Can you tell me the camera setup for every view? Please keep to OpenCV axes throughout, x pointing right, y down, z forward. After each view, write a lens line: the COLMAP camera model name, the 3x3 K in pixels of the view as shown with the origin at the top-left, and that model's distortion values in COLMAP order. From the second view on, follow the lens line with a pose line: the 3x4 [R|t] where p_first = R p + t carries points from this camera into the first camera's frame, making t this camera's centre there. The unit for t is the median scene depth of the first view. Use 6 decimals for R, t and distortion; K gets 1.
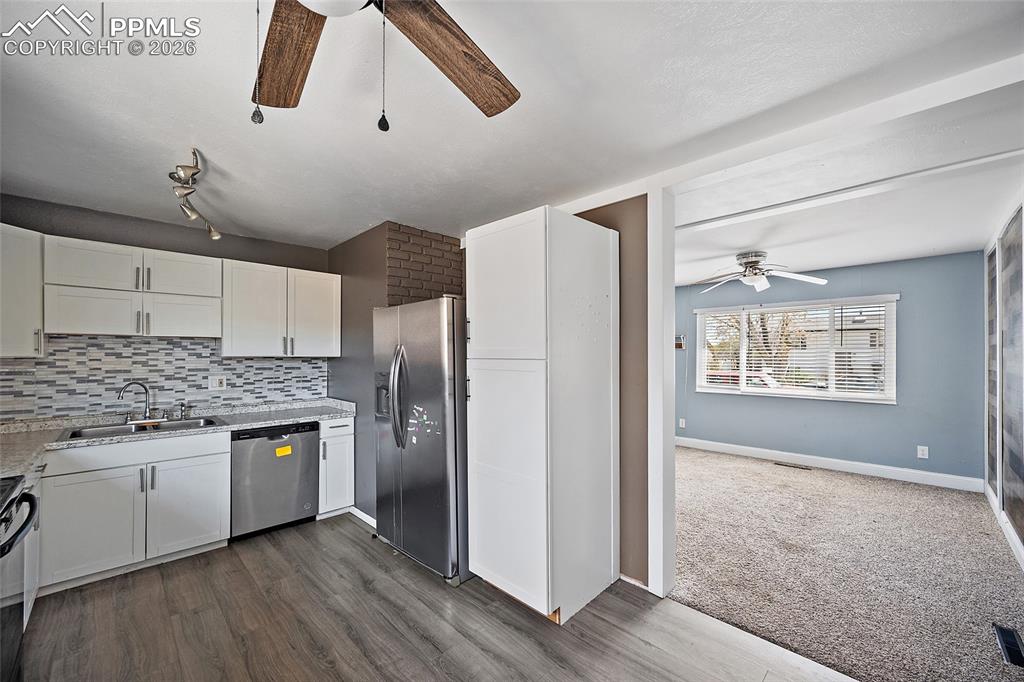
lens RADIAL K [[398.4, 0, 506.1], [0, 398.4, 349.3], [0, 0, 1]] dist [-0.001253, -0.000100]
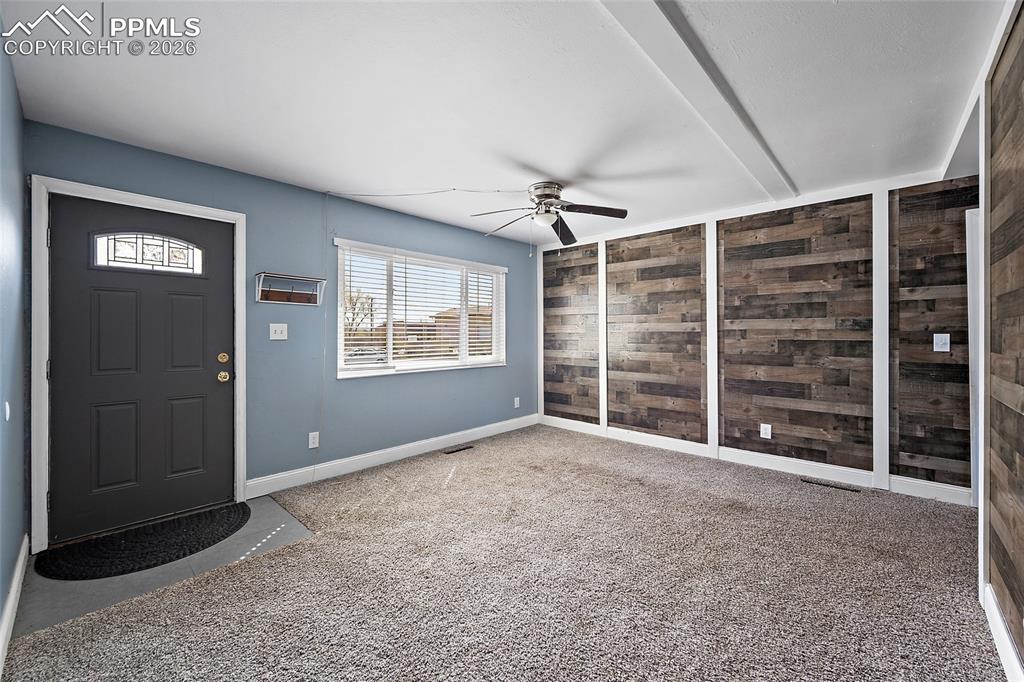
lens RADIAL K [[398.4, 0, 503.9], [0, 398.4, 335.4], [0, 0, 1]] dist [-0.001253, -0.000100]
pose [[-0.026620, -0.001945, 0.999644, -0.152134], [-0.010211, 0.999946, 0.001673, 0.052247], [-0.999593, -0.010163, -0.026638, 1.034552]]
